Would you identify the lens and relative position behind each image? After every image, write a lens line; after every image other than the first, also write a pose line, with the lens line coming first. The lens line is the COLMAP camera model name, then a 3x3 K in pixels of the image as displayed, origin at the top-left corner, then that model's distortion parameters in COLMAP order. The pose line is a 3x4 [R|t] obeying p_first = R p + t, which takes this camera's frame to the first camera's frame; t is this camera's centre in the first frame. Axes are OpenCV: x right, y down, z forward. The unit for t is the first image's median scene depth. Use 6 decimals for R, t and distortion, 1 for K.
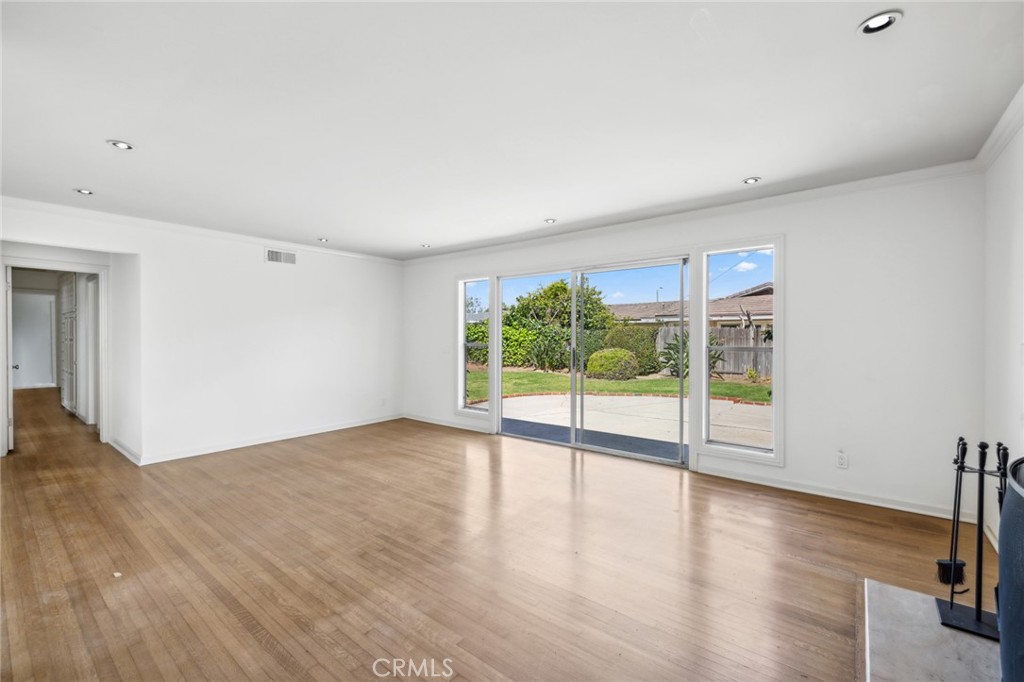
lens RADIAL K [[439.3, 0, 503.4], [0, 439.3, 333.3], [0, 0, 1]] dist [0.010585, -0.000201]
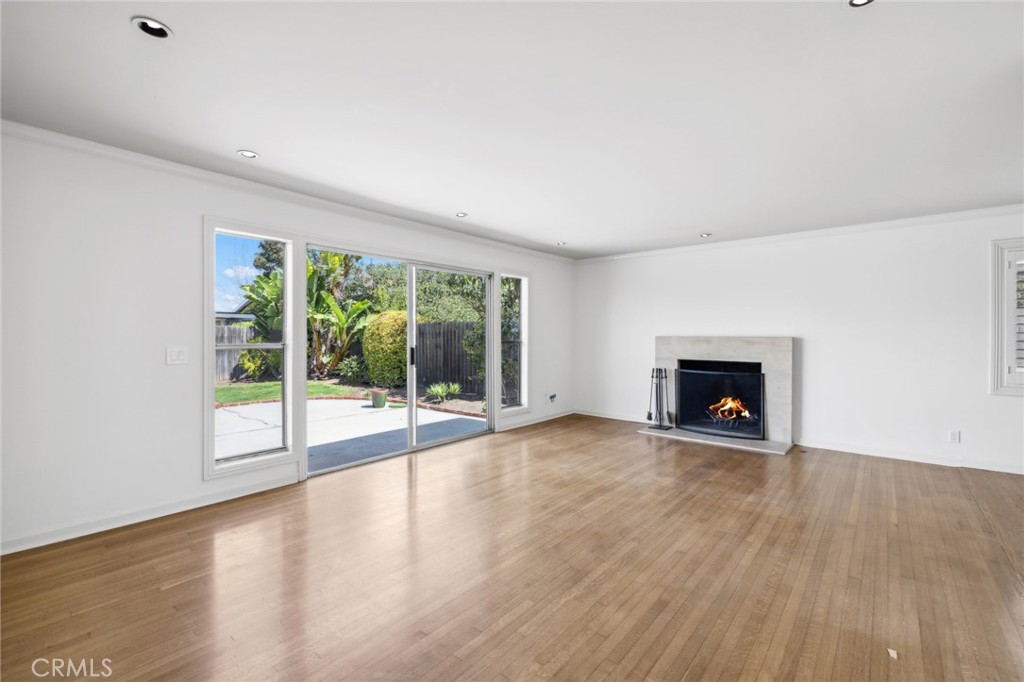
lens RADIAL K [[439.3, 0, 511.6], [0, 439.3, 345.5], [0, 0, 1]] dist [0.010585, -0.000201]
pose [[0.007586, -0.016675, 0.999832, -1.129112], [-0.007282, 0.999834, 0.016730, 0.024120], [-0.999945, -0.007408, 0.007463, 1.149406]]
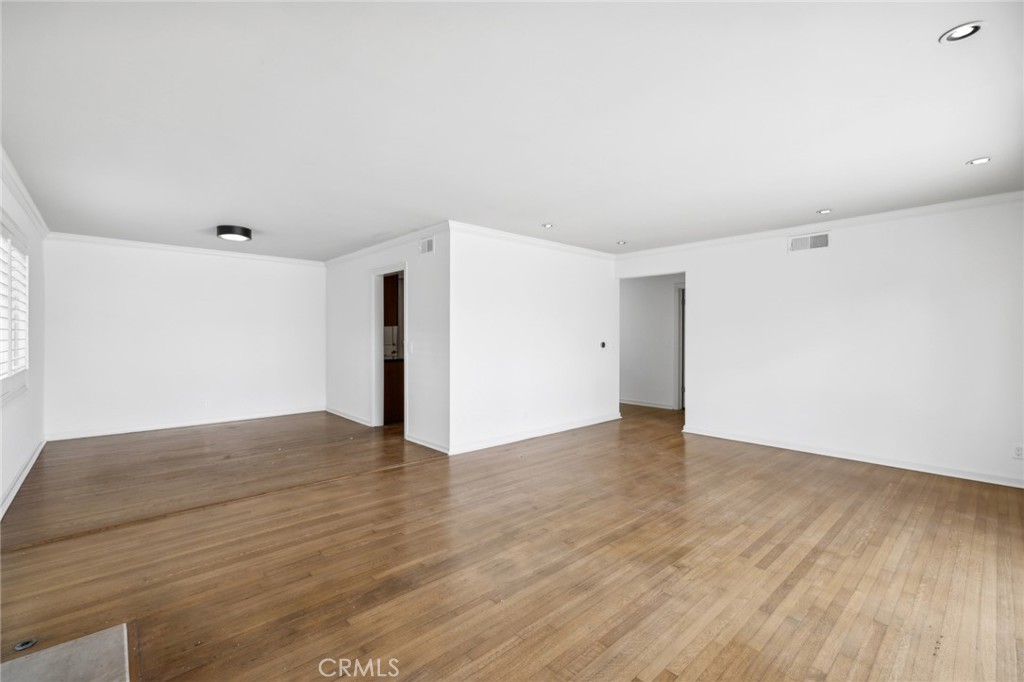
lens RADIAL K [[439.3, 0, 505.6], [0, 439.3, 339.5], [0, 0, 1]] dist [0.010585, -0.000201]
pose [[-0.146507, 0.010416, -0.989155, 0.722973], [0.001673, 0.999946, 0.010282, 0.013137], [0.989208, -0.000148, -0.146516, 0.860652]]
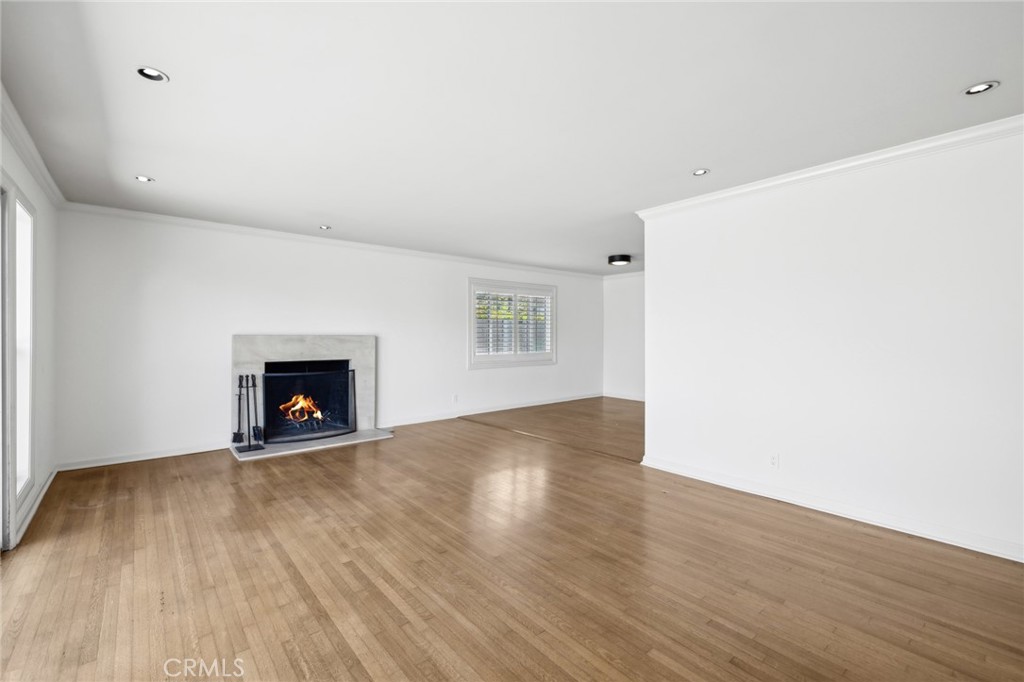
lens RADIAL K [[439.3, 0, 502.9], [0, 439.3, 331.0], [0, 0, 1]] dist [0.010585, -0.000201]
pose [[-0.982502, 0.003810, 0.186213, -0.438351], [0.000960, 0.999881, -0.015393, 0.023583], [-0.186250, -0.014945, -0.982389, 1.800875]]
